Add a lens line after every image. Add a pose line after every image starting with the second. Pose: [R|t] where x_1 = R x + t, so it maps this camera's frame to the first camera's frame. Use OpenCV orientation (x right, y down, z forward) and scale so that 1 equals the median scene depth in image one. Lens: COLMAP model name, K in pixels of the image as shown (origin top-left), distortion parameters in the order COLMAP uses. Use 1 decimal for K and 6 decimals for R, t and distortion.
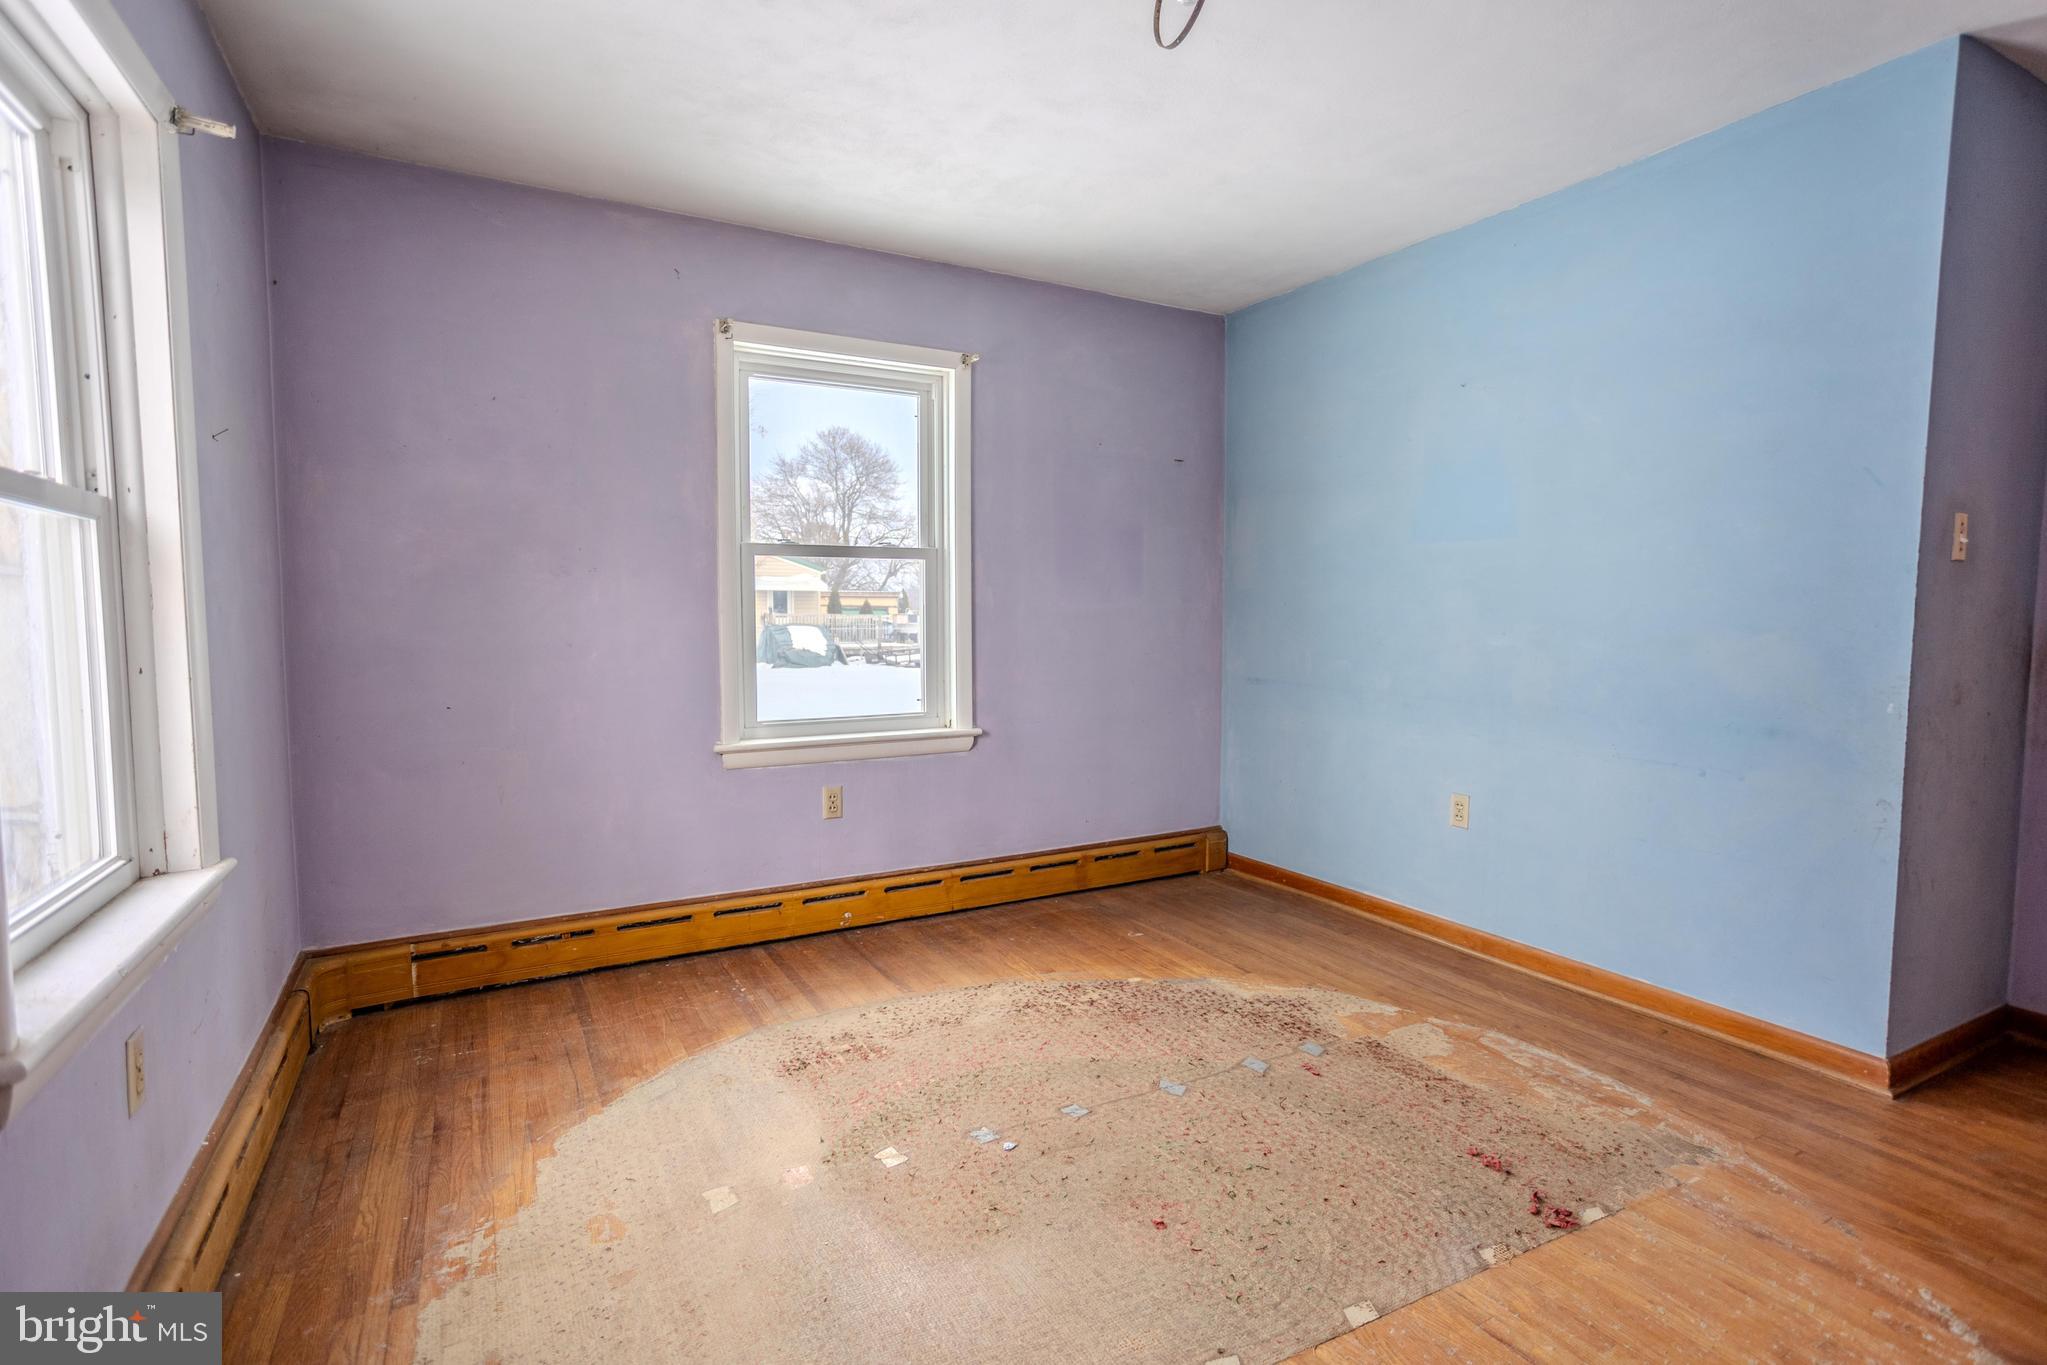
lens RADIAL K [[986.6, 0, 1026.9], [0, 986.6, 694.5], [0, 0, 1]] dist [-0.050761, 0.029290]
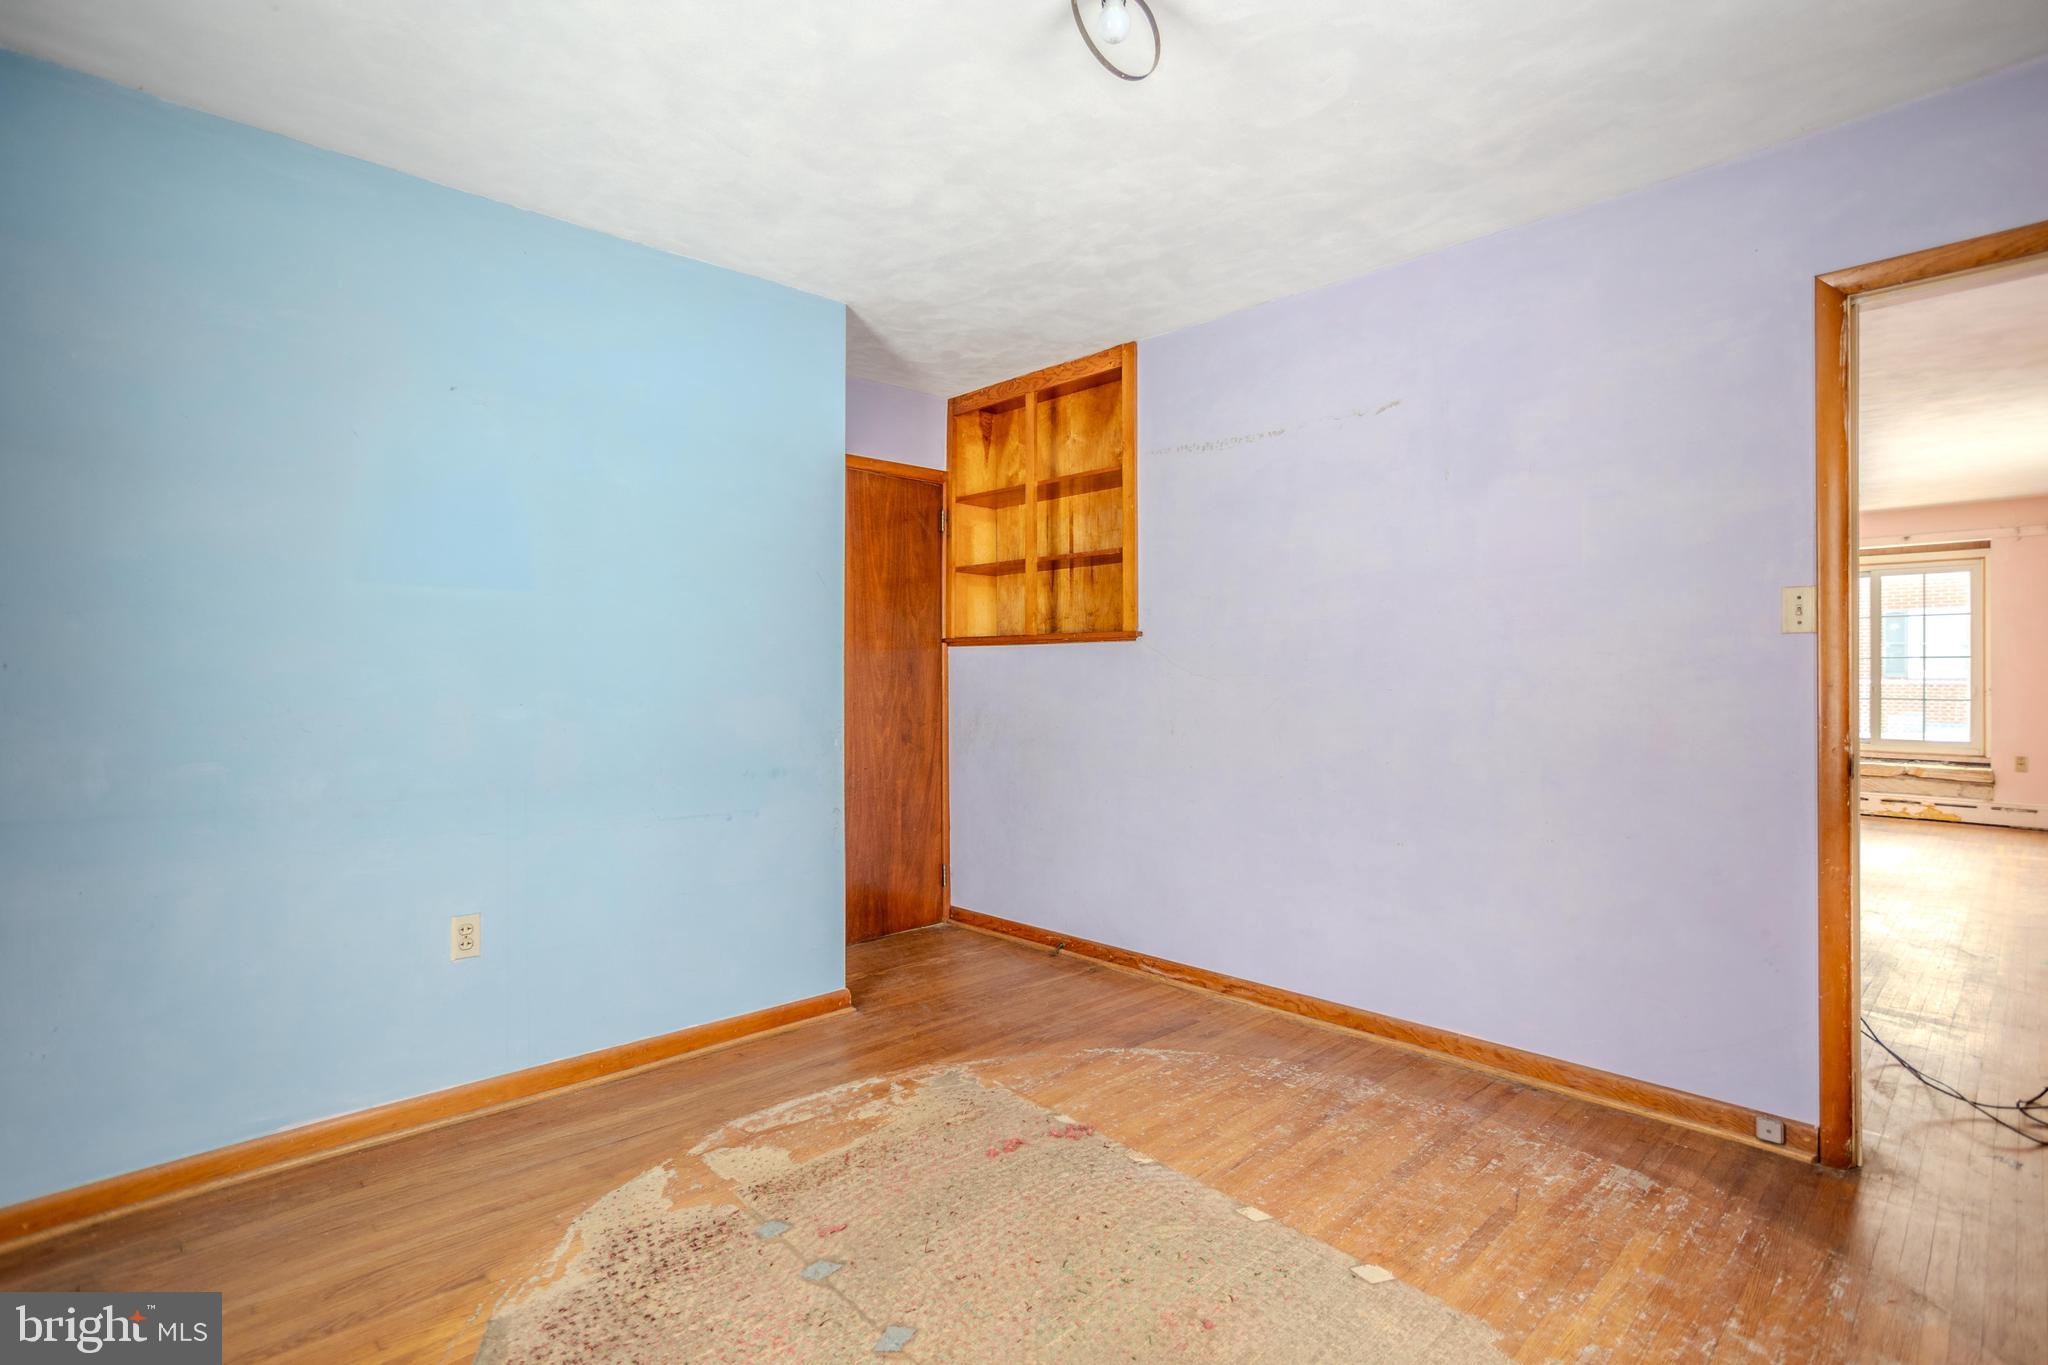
lens RADIAL K [[987.0, 0, 1011.1], [0, 987.0, 660.8], [0, 0, 1]] dist [-0.050761, 0.029290]
pose [[-0.237412, 0.015733, 0.971282, -0.485576], [0.089574, 0.995963, 0.005762, -0.075660], [-0.967270, 0.088370, -0.237863, 0.889072]]
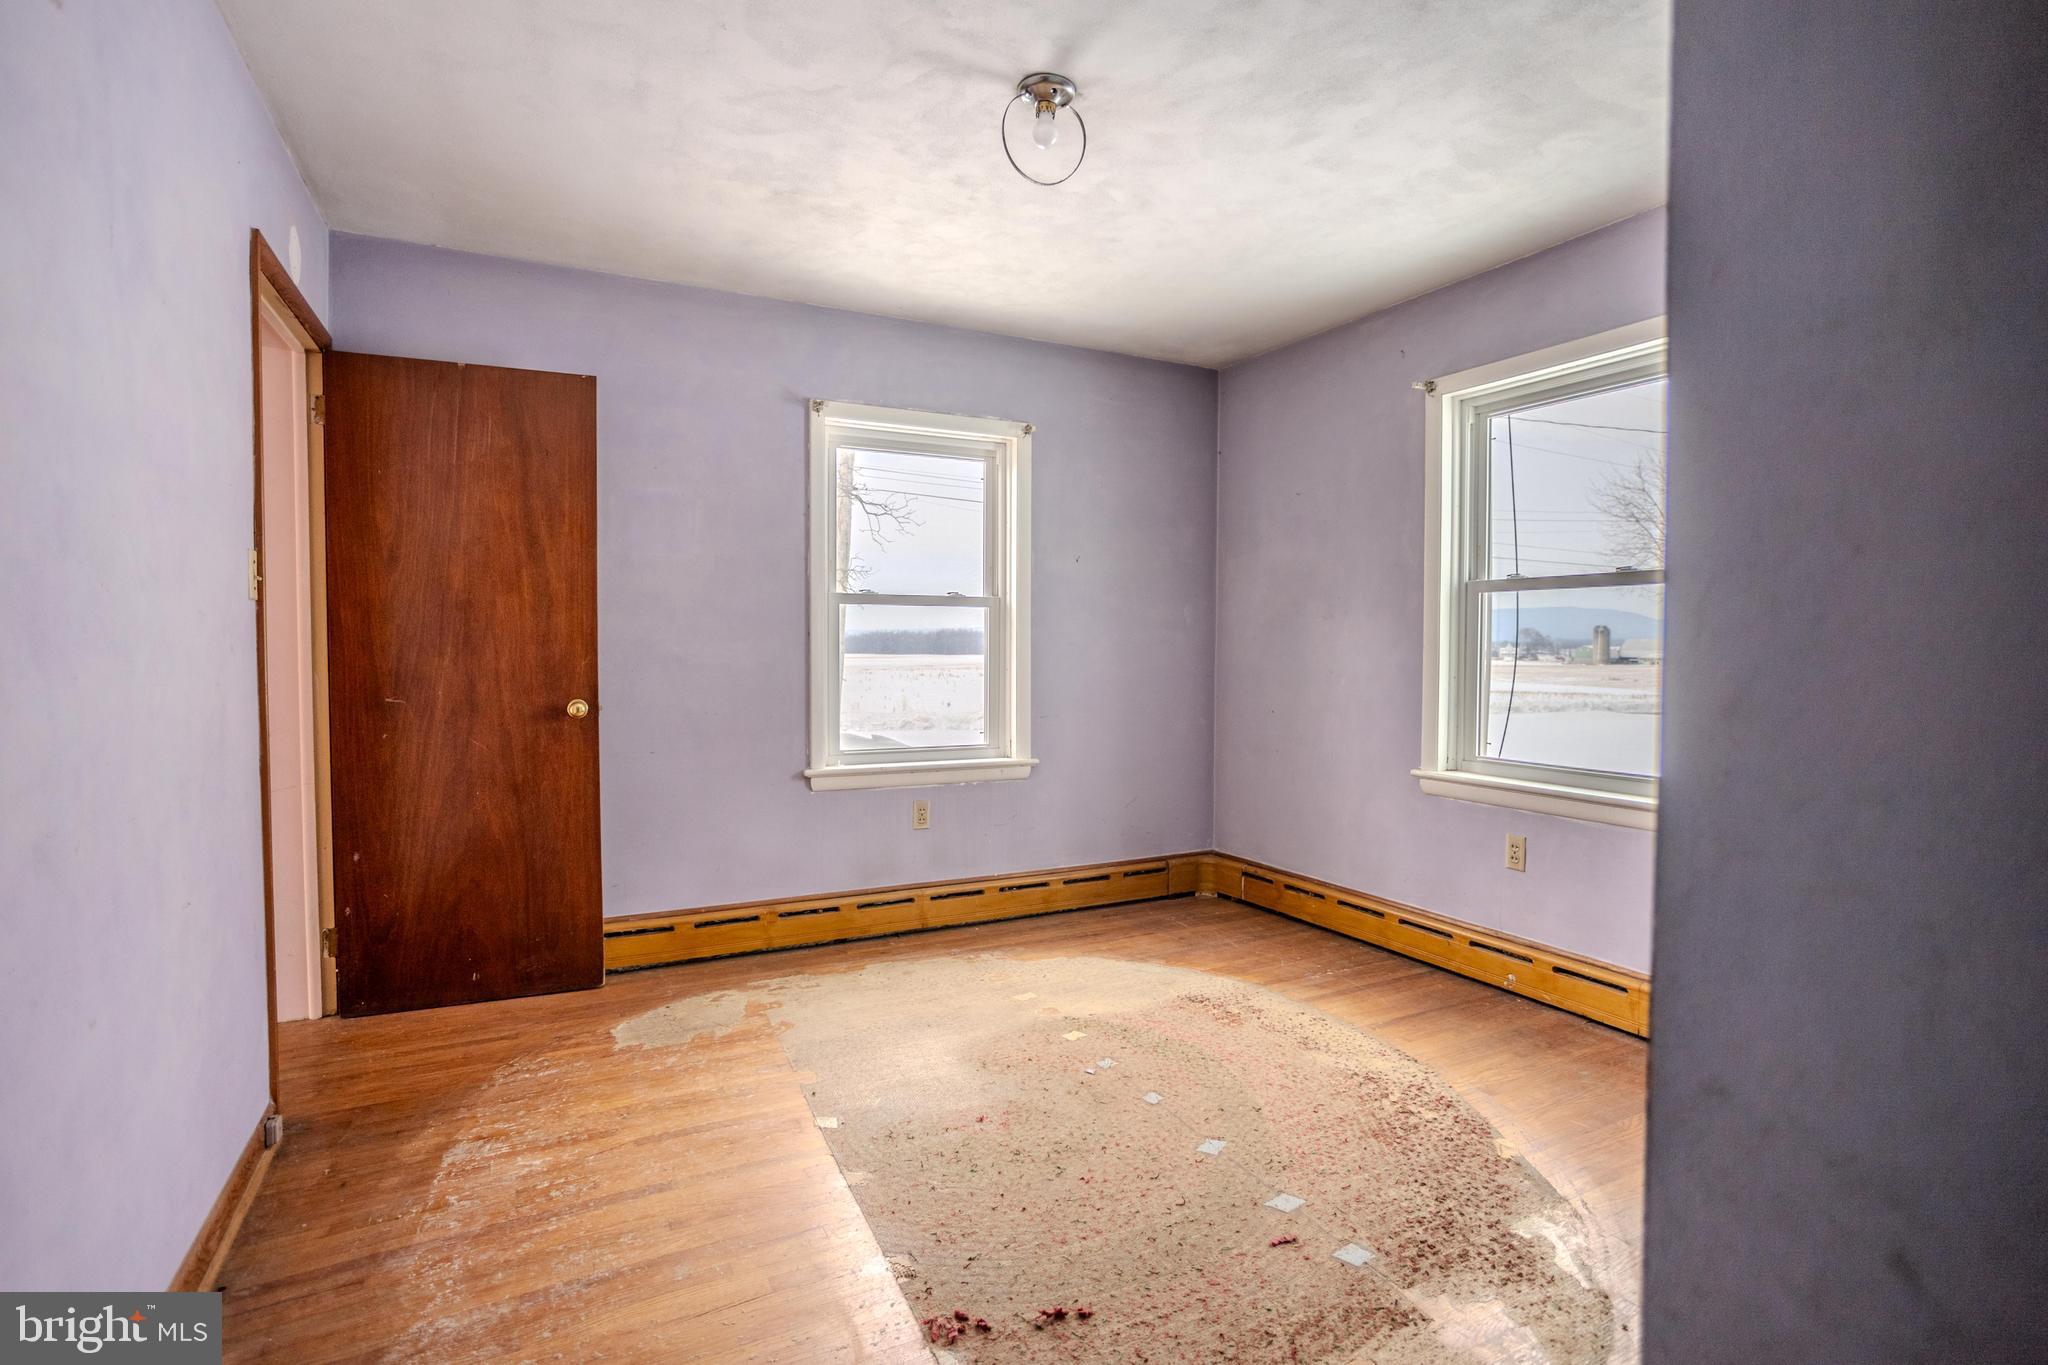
lens RADIAL K [[987.0, 0, 1018.5], [0, 987.0, 690.5], [0, 0, 1]] dist [-0.050761, 0.029290]
pose [[-0.040084, 0.044530, -0.998204, 0.919502], [-0.090343, 0.994753, 0.048004, -0.055574], [0.995104, 0.092104, -0.035851, 0.688648]]
